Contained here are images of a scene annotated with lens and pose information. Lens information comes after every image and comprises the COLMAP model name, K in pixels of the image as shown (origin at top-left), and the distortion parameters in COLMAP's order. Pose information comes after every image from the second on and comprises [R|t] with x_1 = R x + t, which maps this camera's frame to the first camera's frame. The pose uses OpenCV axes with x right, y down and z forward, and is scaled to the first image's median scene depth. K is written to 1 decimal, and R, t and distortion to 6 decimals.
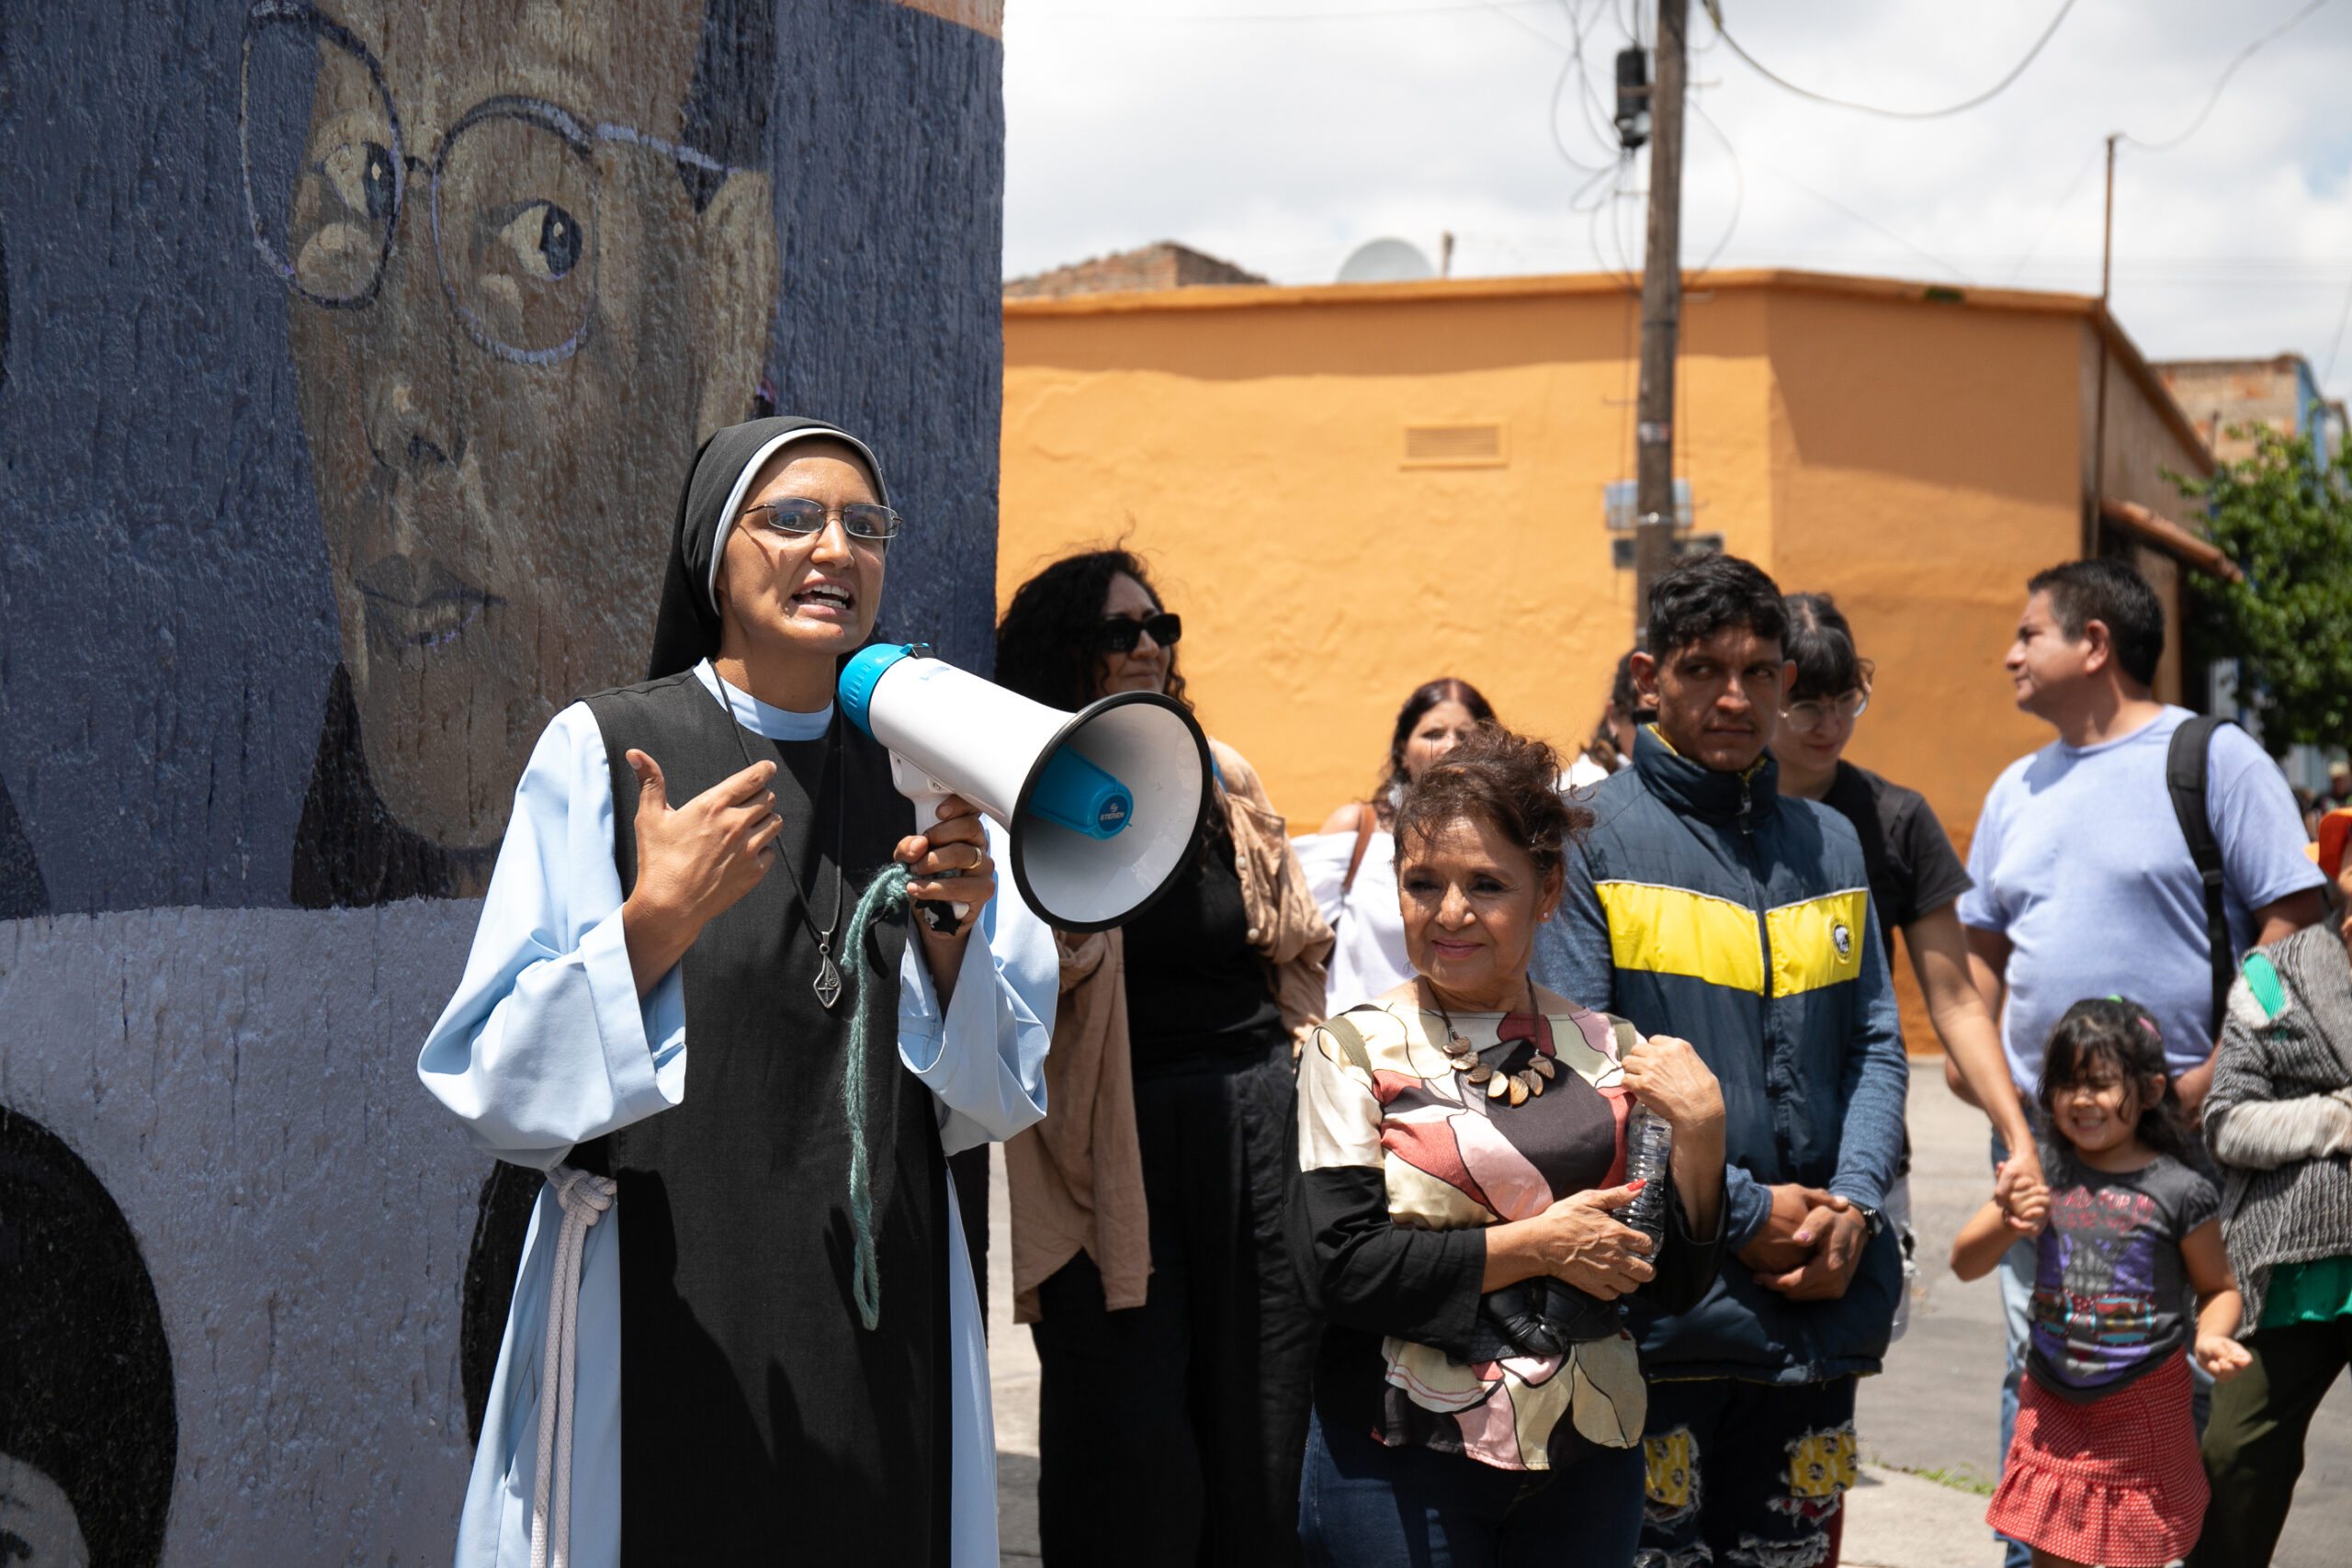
lens RADIAL K [[3595.1, 0, 1189.1], [0, 3595.1, 742.5], [0, 0, 1]] dist [0.086065, 0.000000]
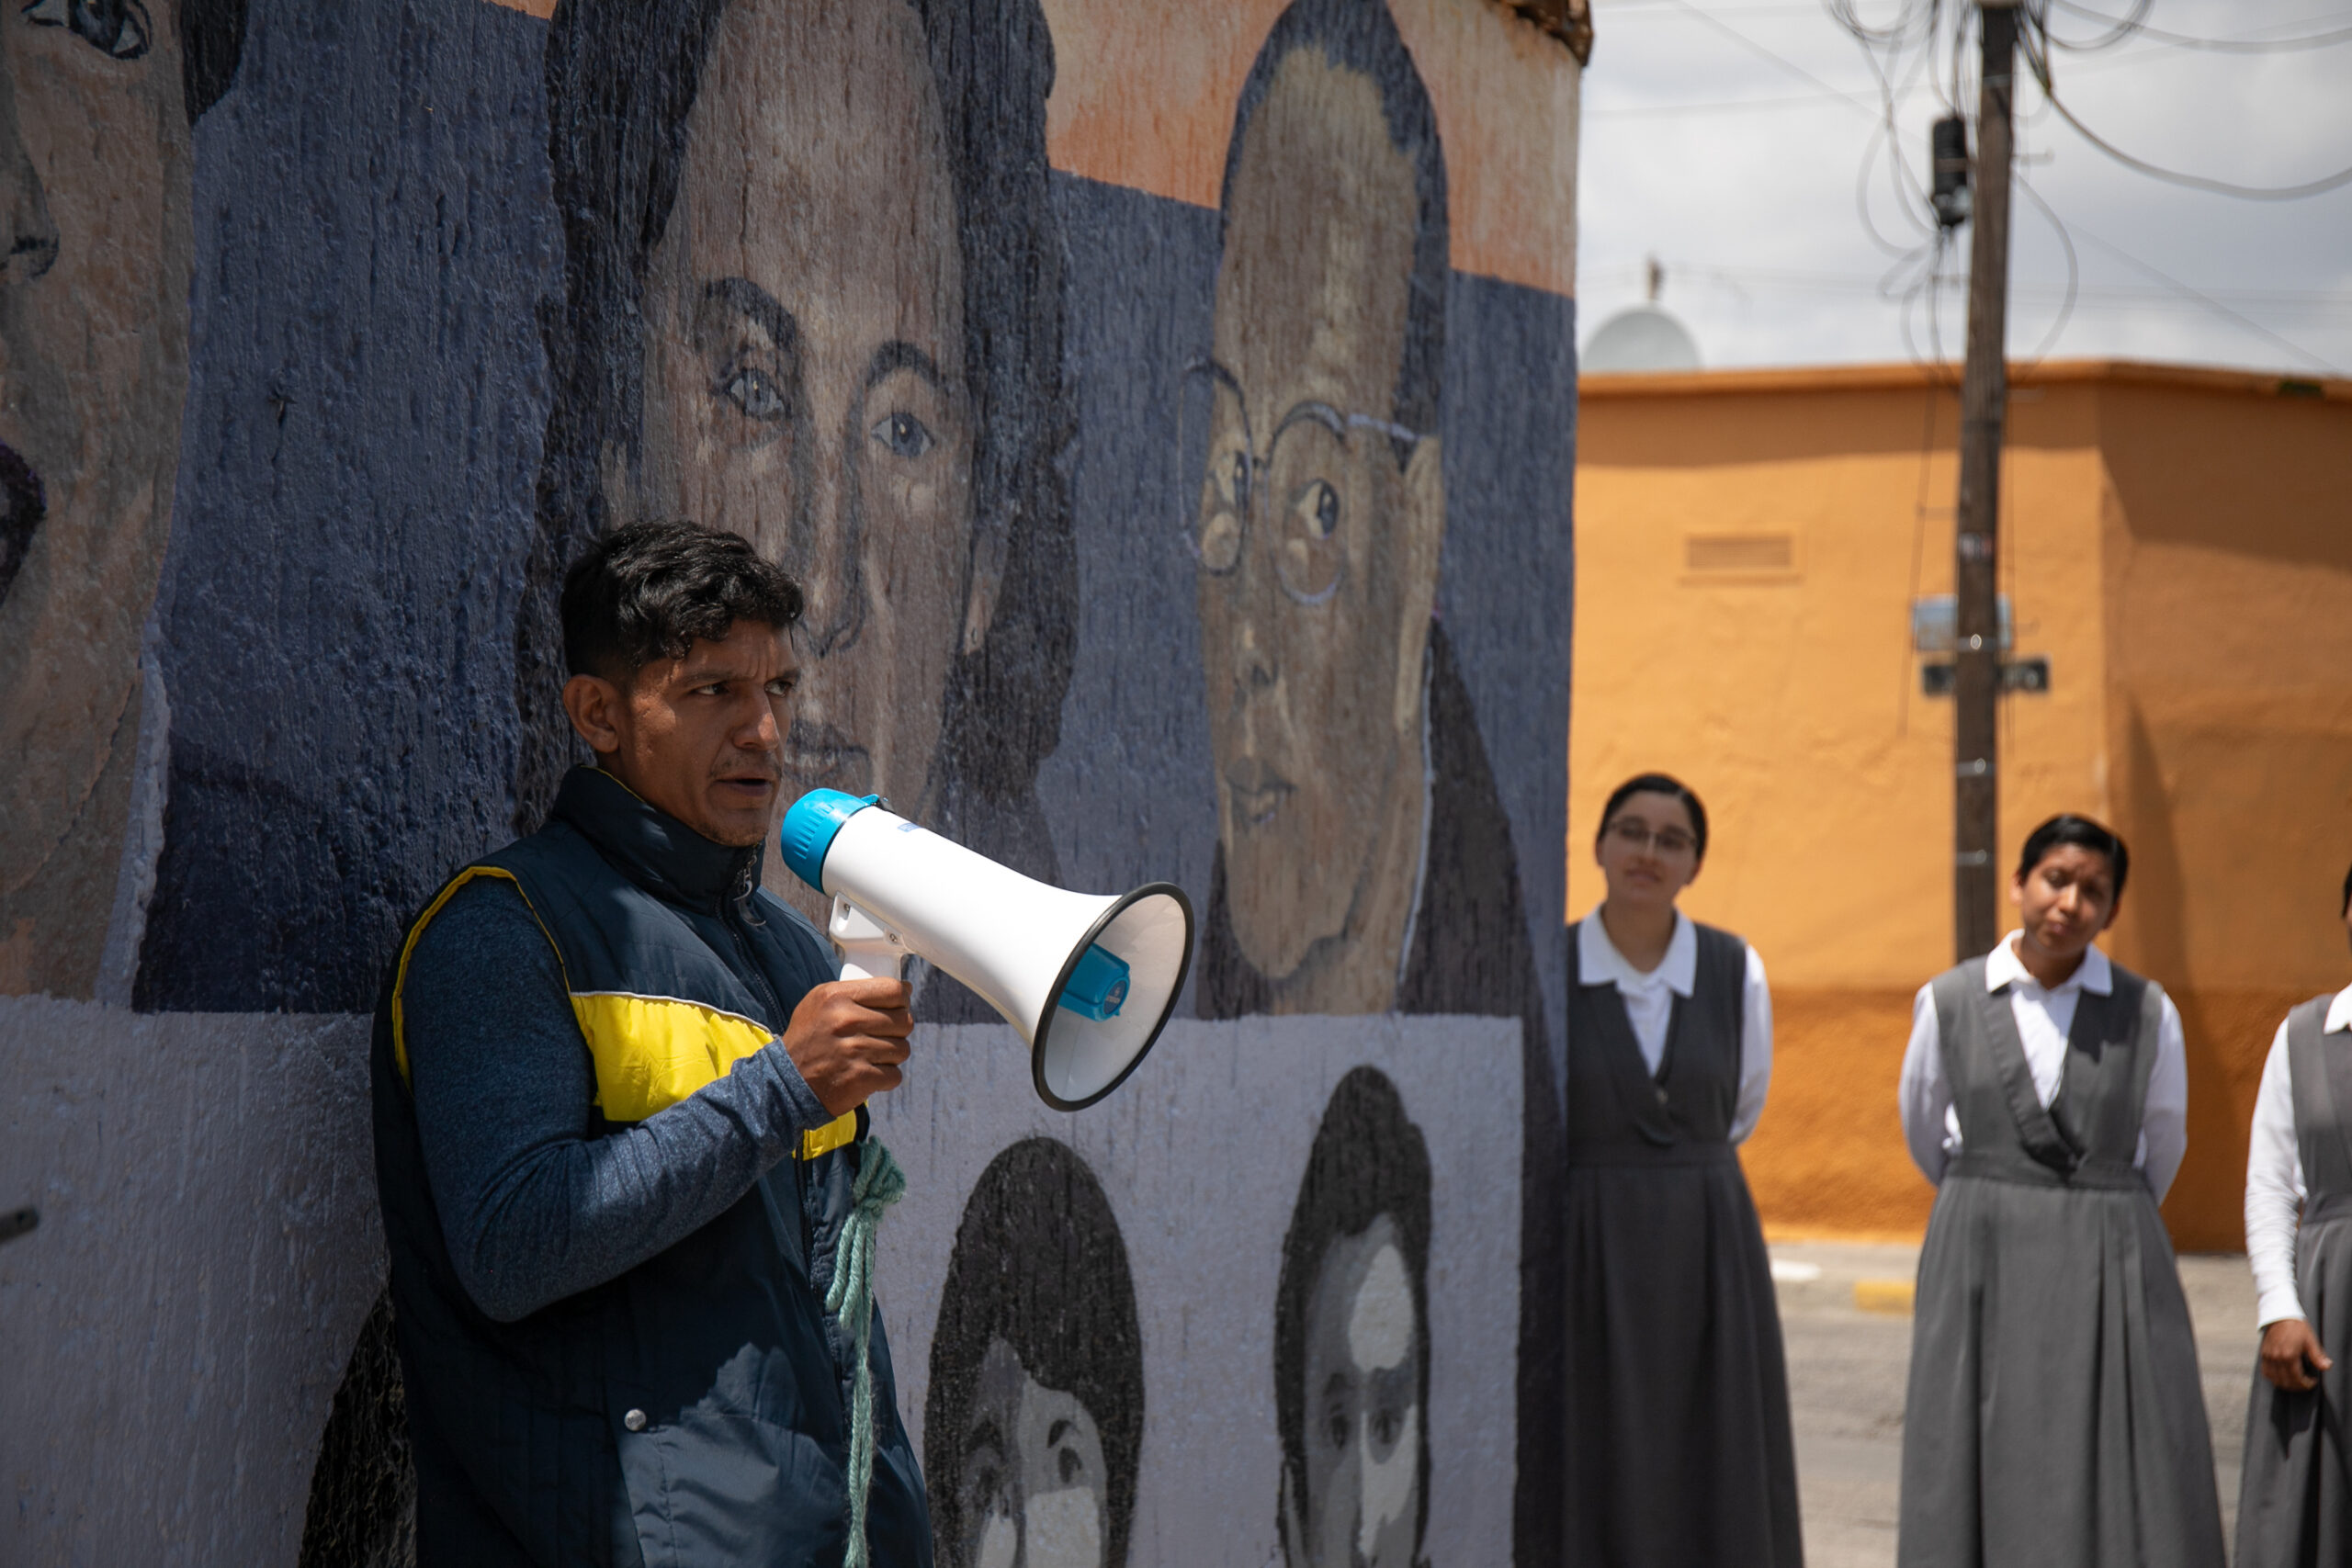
lens RADIAL K [[4757.8, 0, 1174.5], [0, 4757.8, 778.5], [0, 0, 1]] dist [0.119767, 0.000000]
pose [[0.999918, 0.002678, -0.012529, -0.209123], [-0.002962, 0.999738, -0.022680, -0.003752], [0.012465, 0.022715, 0.999664, -0.705642]]
